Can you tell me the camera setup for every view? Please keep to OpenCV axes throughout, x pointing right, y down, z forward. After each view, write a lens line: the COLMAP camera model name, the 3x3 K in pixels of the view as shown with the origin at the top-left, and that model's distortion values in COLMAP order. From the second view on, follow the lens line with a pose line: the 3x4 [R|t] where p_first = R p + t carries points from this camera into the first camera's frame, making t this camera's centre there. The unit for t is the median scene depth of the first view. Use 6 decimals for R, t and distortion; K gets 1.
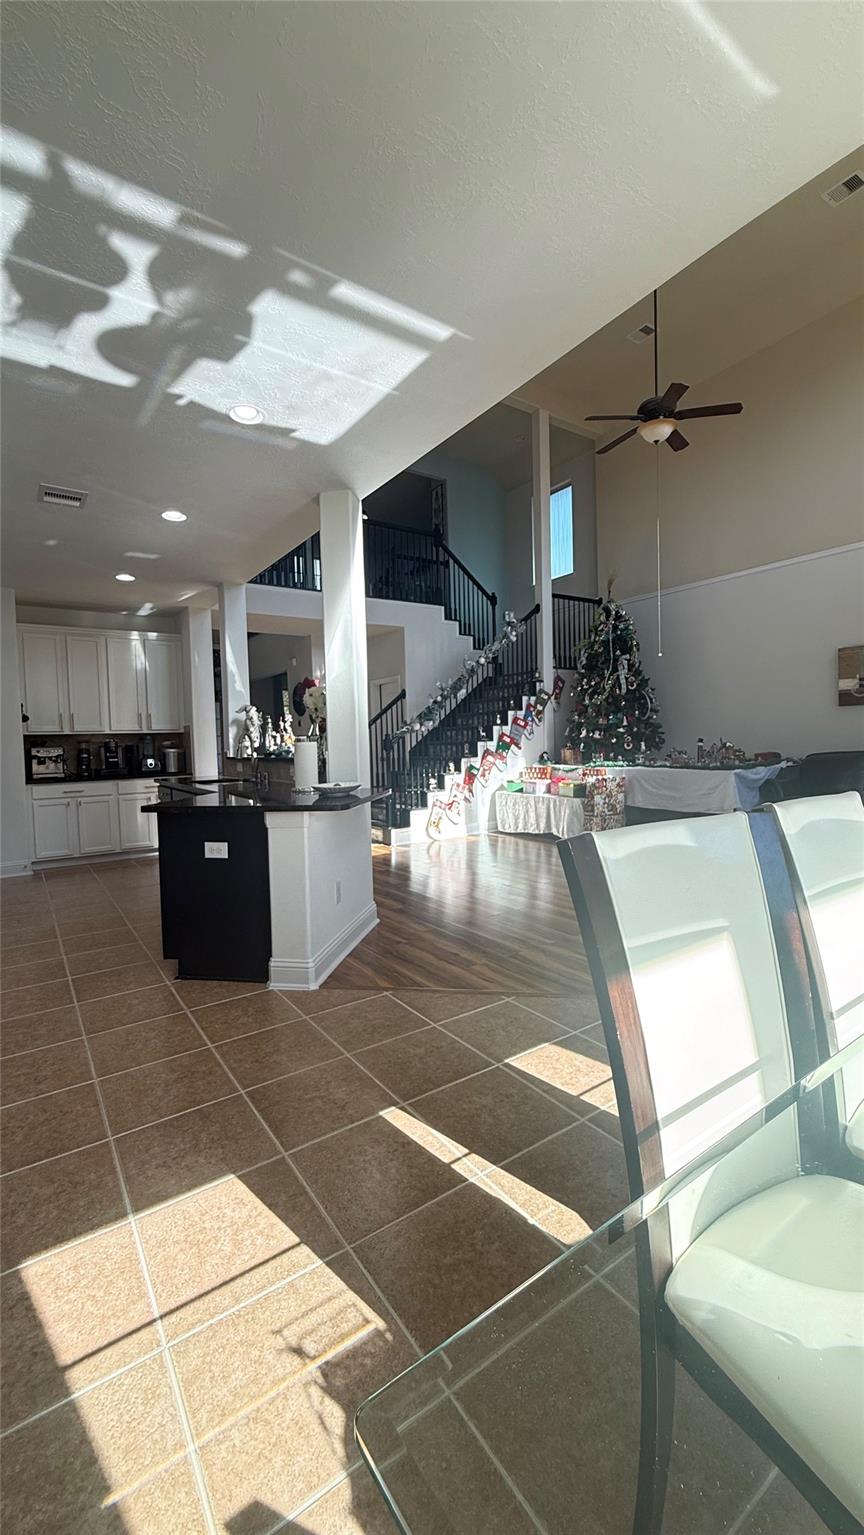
lens RADIAL K [[616.0, 0, 438.4], [0, 616.0, 757.9], [0, 0, 1]] dist [-0.000027, 0.000063]
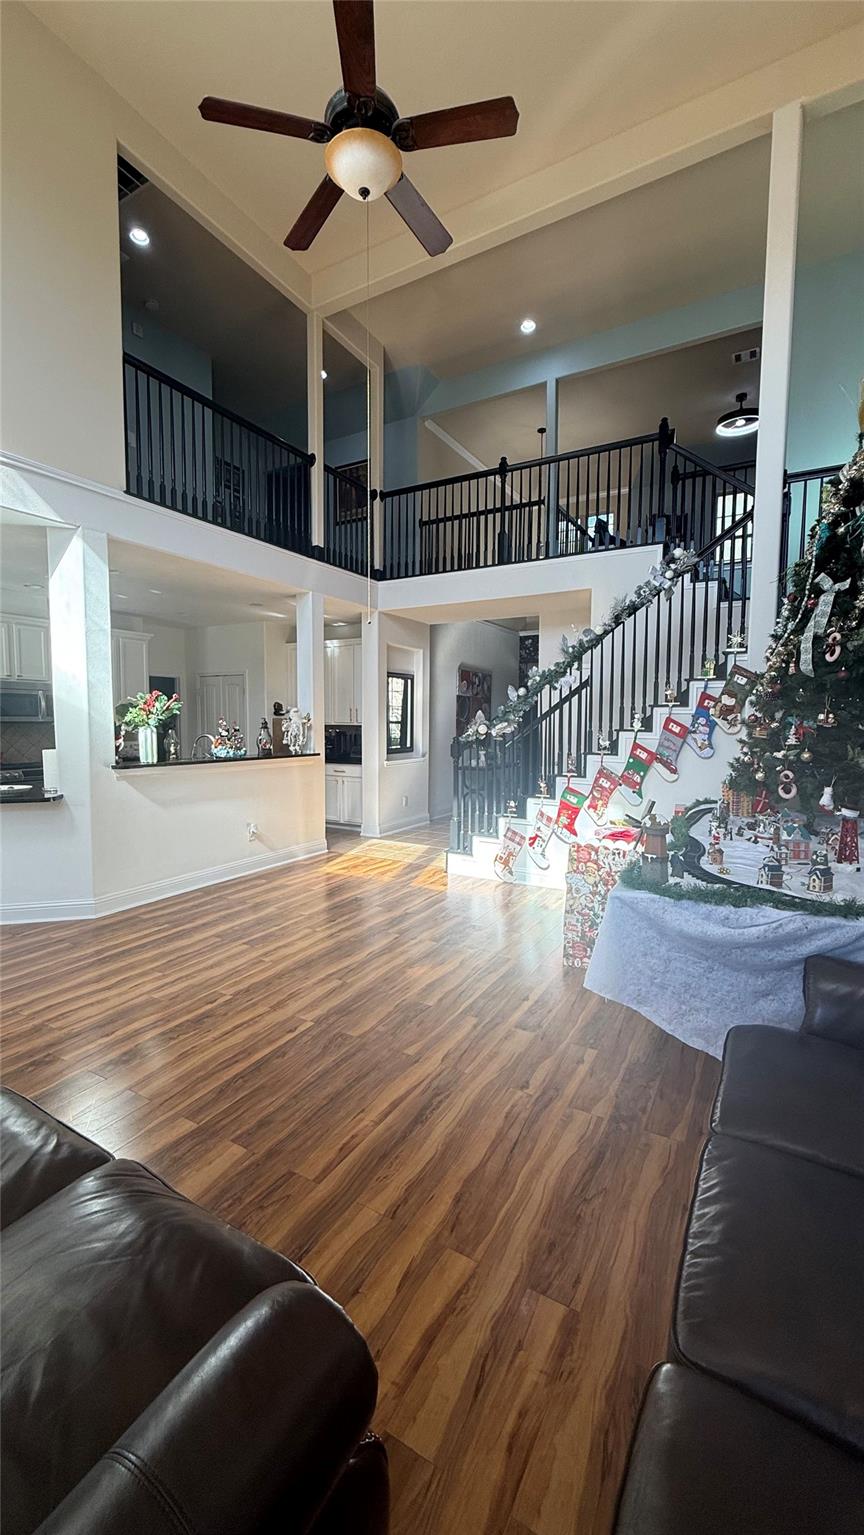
lens RADIAL K [[616.0, 0, 434.7], [0, 616.0, 768.6], [0, 0, 1]] dist [-0.000027, 0.000063]
pose [[0.430591, 0.100353, -0.896951, 0.580971], [-0.046186, 0.994947, 0.089145, -0.062660], [0.901365, 0.003042, 0.433050, 0.563853]]
